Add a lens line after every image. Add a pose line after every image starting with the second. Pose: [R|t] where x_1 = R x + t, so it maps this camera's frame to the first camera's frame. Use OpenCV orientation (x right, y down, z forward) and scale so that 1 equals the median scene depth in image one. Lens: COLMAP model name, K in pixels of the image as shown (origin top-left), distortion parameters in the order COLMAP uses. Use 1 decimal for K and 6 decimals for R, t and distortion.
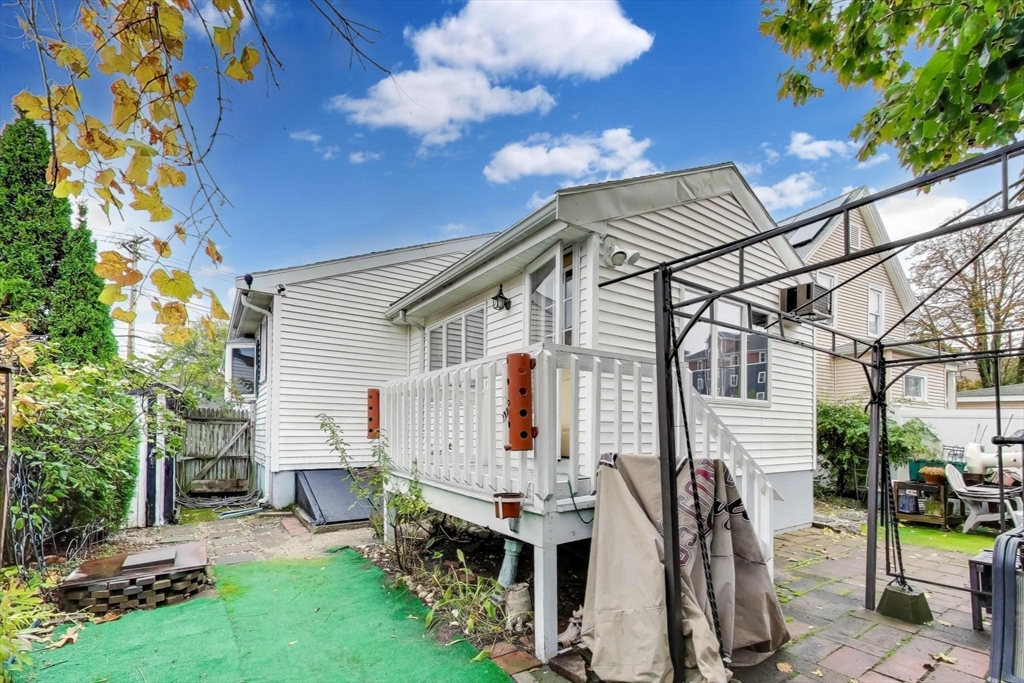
lens RADIAL K [[440.3, 0, 512.0], [0, 440.3, 341.5], [0, 0, 1]] dist [0.000368, 0.000054]
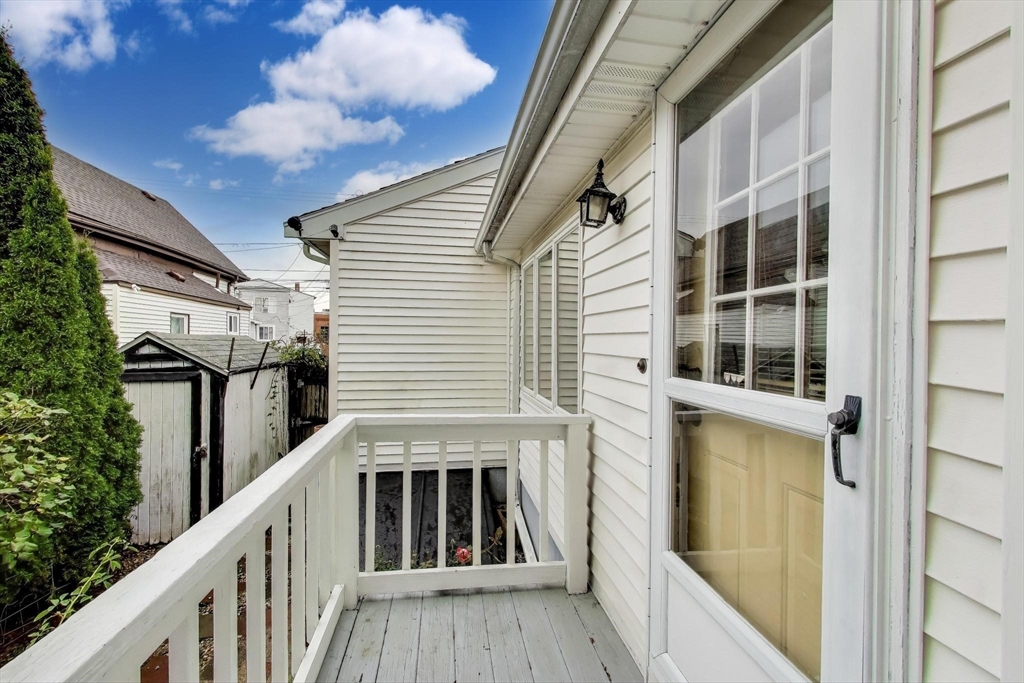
lens RADIAL K [[397.0, 0, 512.0], [0, 397.0, 341.5], [0, 0, 1]] dist [-0.001440, -0.000208]
pose [[0.905739, -0.000163, -0.423836, 0.055302], [0.087265, 0.978646, 0.186110, -0.042919], [0.414755, -0.205553, 0.886412, 0.616610]]
